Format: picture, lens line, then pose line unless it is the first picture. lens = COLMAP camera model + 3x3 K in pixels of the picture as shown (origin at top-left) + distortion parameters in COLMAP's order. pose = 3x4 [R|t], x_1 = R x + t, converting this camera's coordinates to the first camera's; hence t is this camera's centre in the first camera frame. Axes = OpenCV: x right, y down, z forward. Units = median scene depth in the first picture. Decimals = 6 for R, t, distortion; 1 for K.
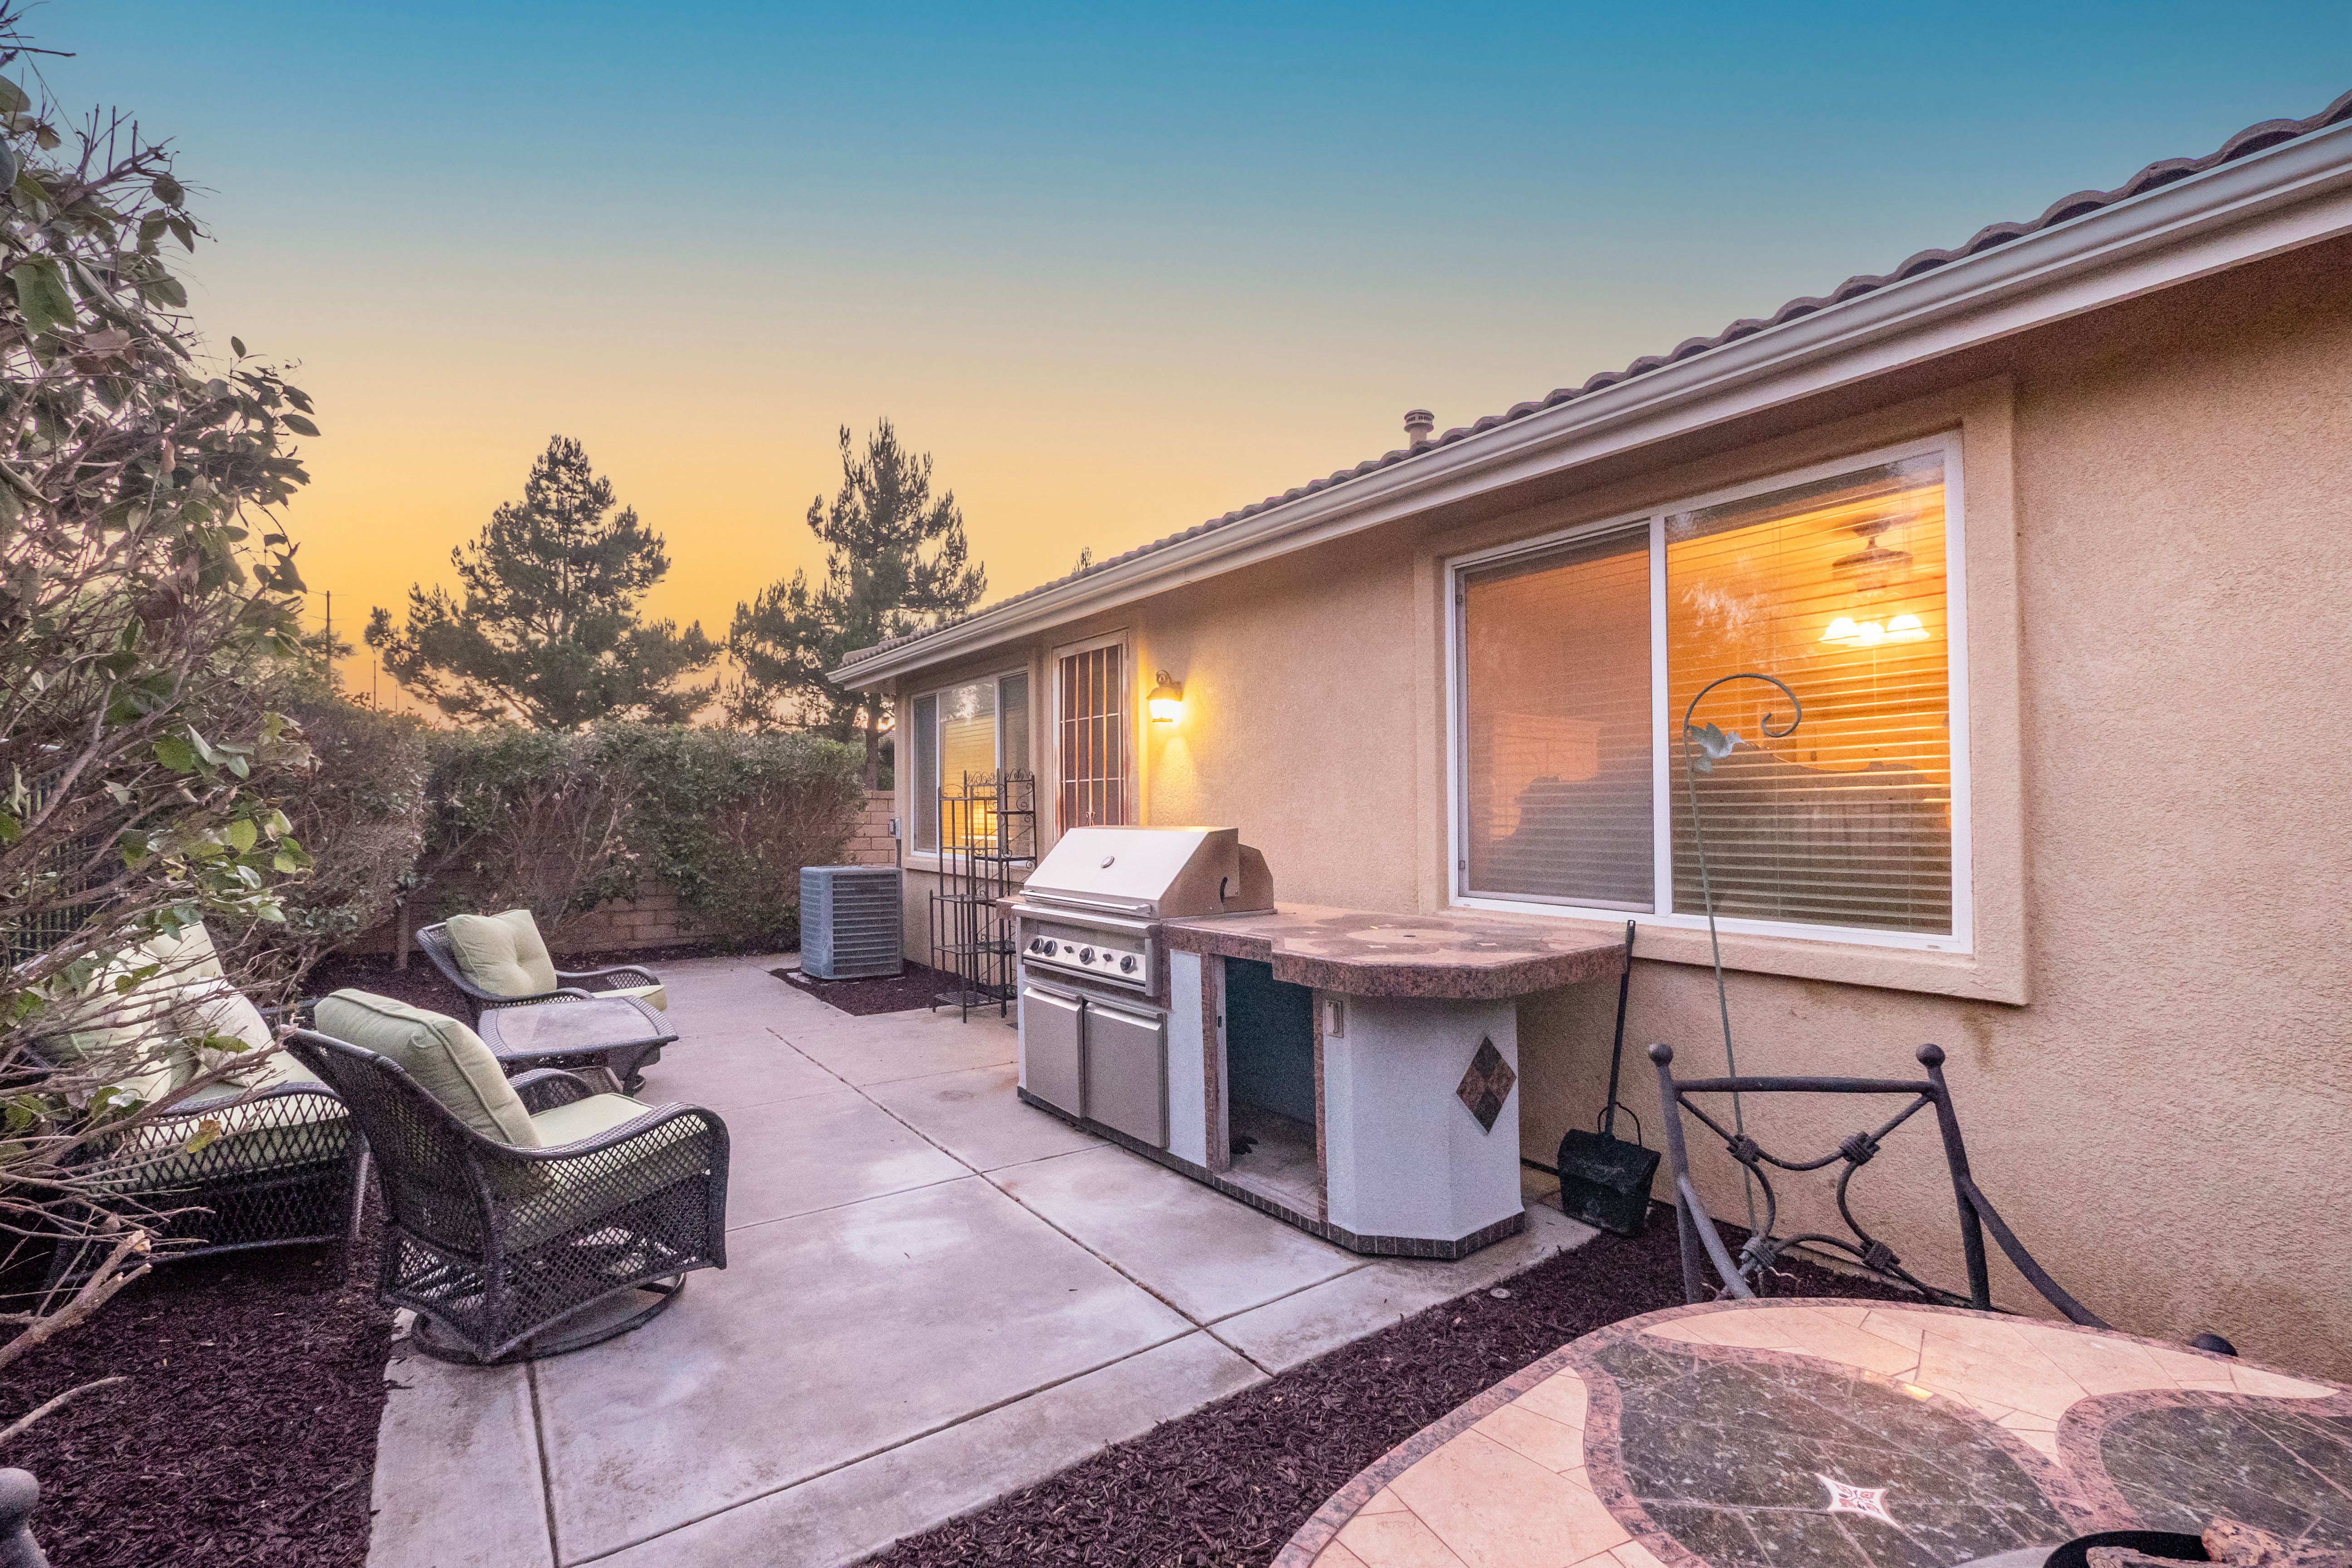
lens RADIAL K [[984.3, 0, 1183.3], [0, 984.3, 813.2], [0, 0, 1]] dist [0.001238, 0.000130]
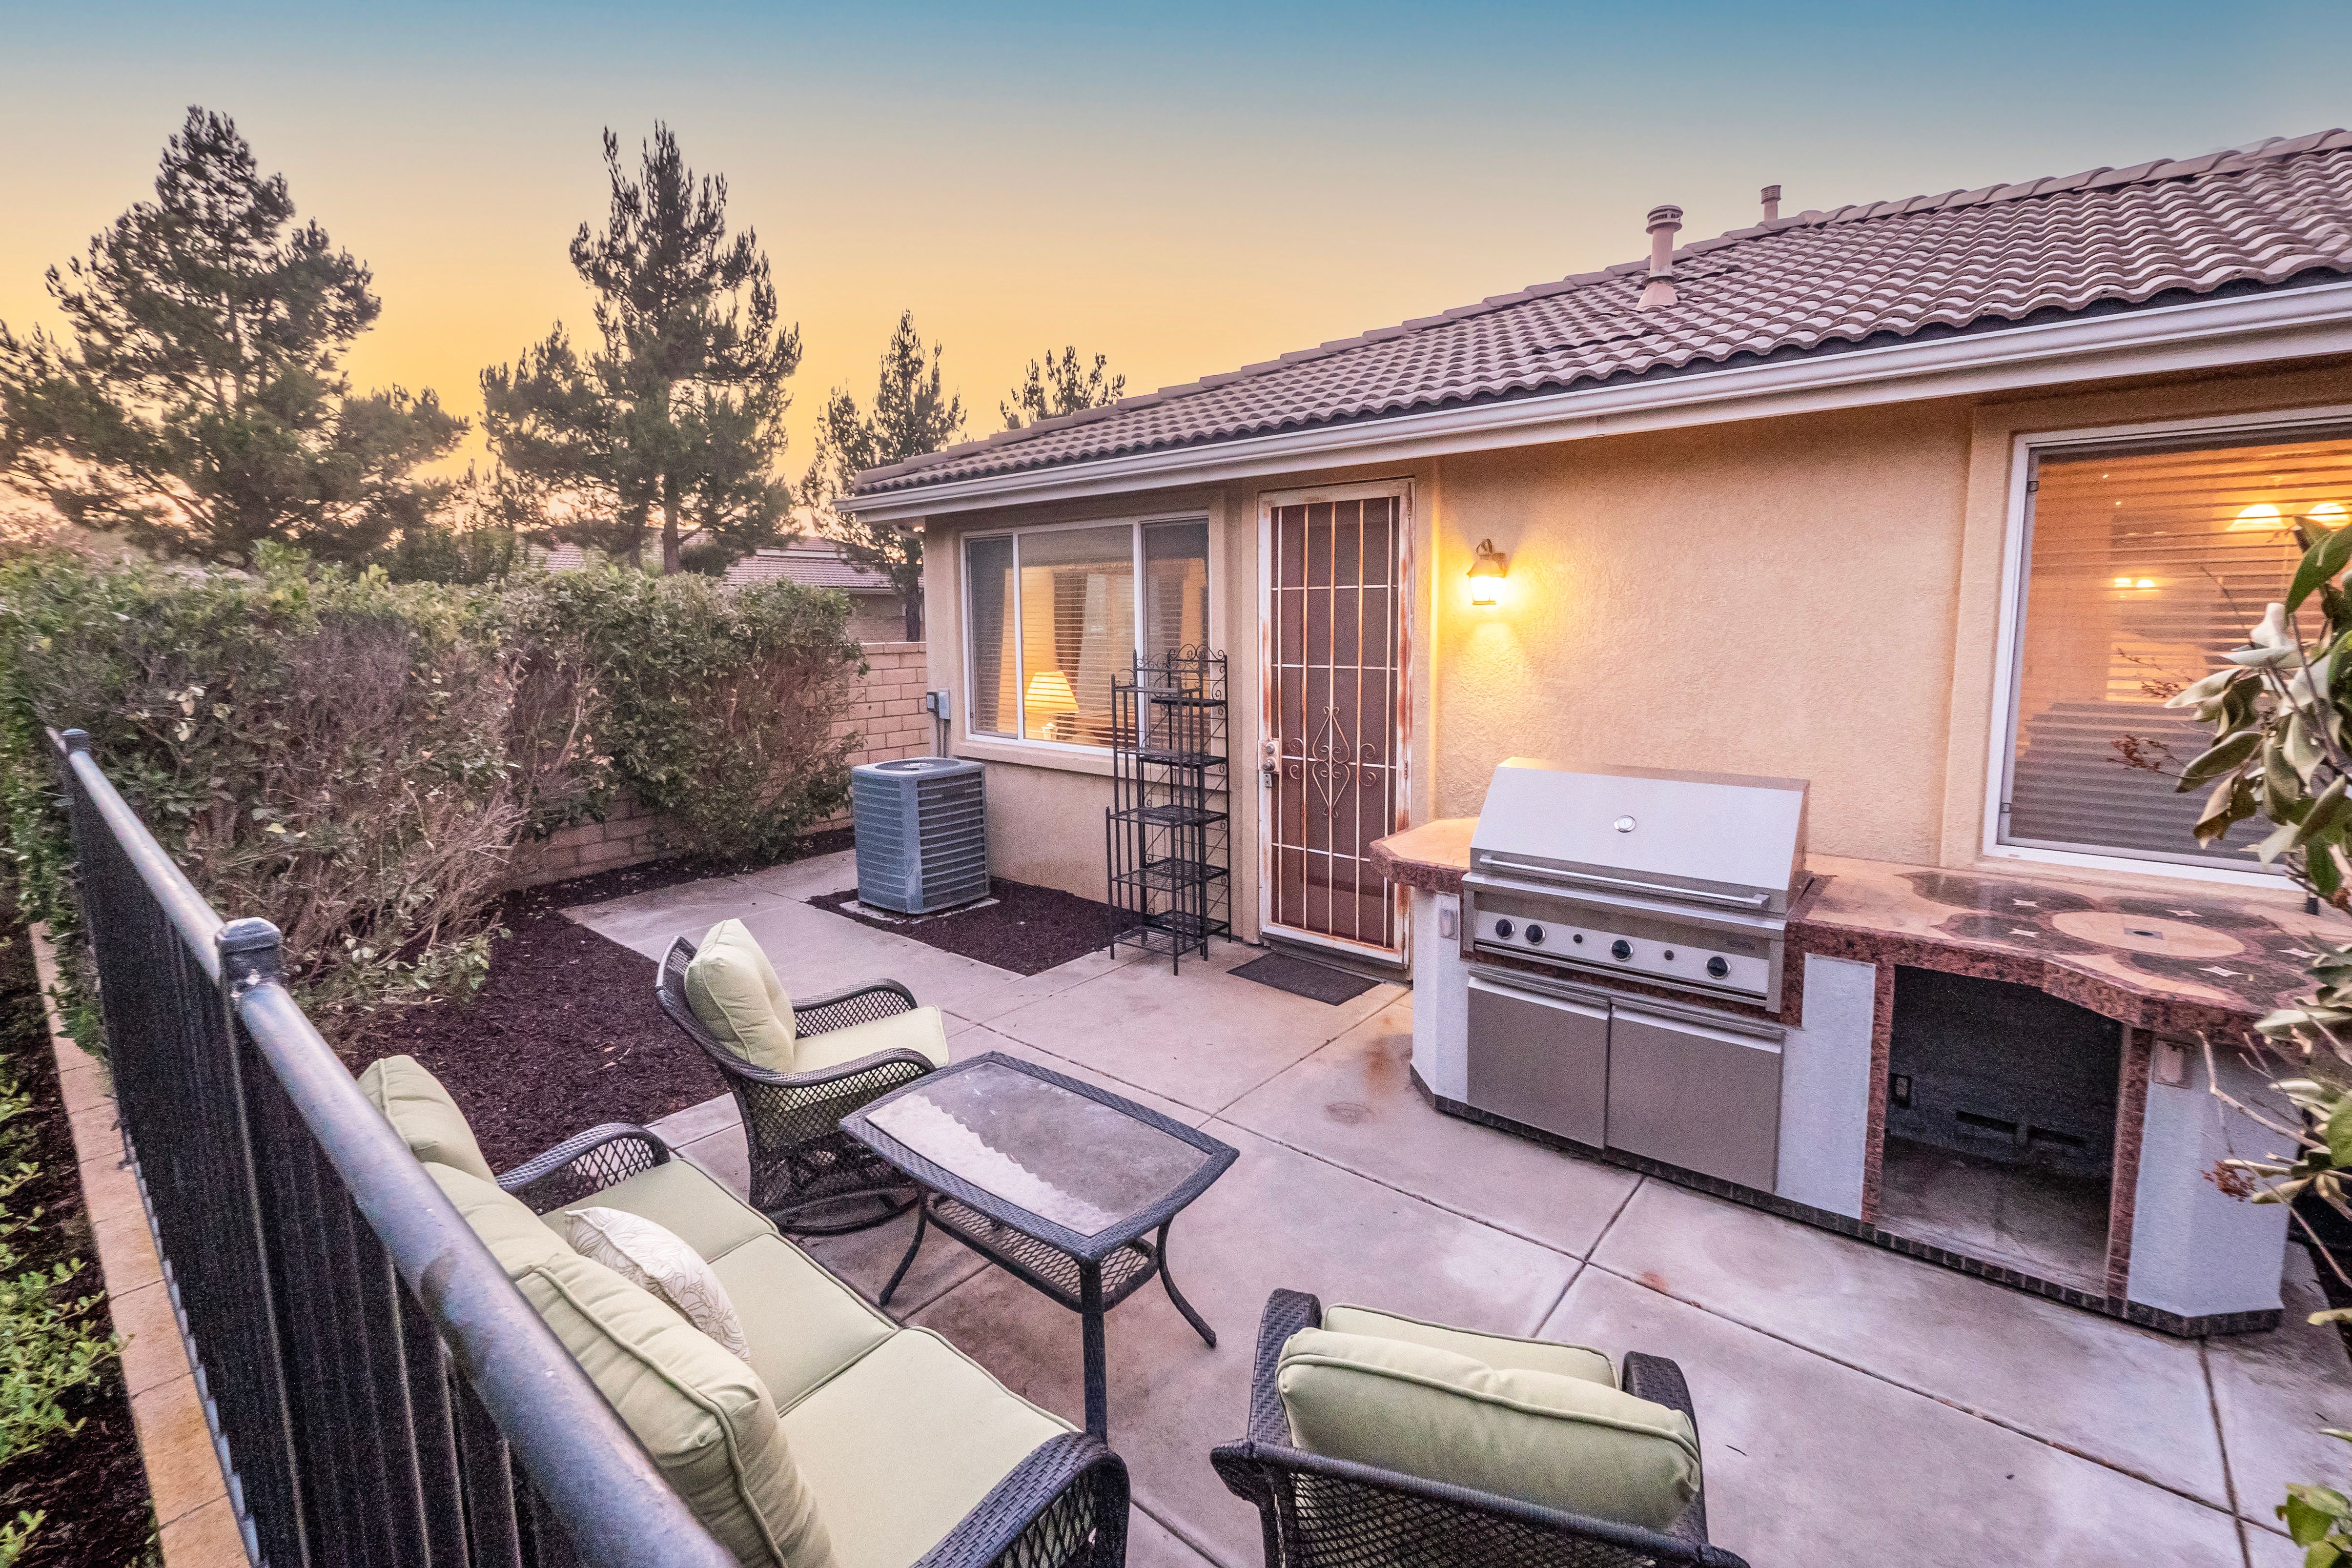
lens RADIAL K [[1050.4, 0, 1172.0], [0, 1050.4, 732.9], [0, 0, 1]] dist [0.000784, -0.000802]
pose [[0.972406, -0.033883, 0.230820, -0.158851], [0.006022, 0.992713, 0.120356, -0.031882], [-0.233216, -0.115645, 0.965524, 0.077518]]
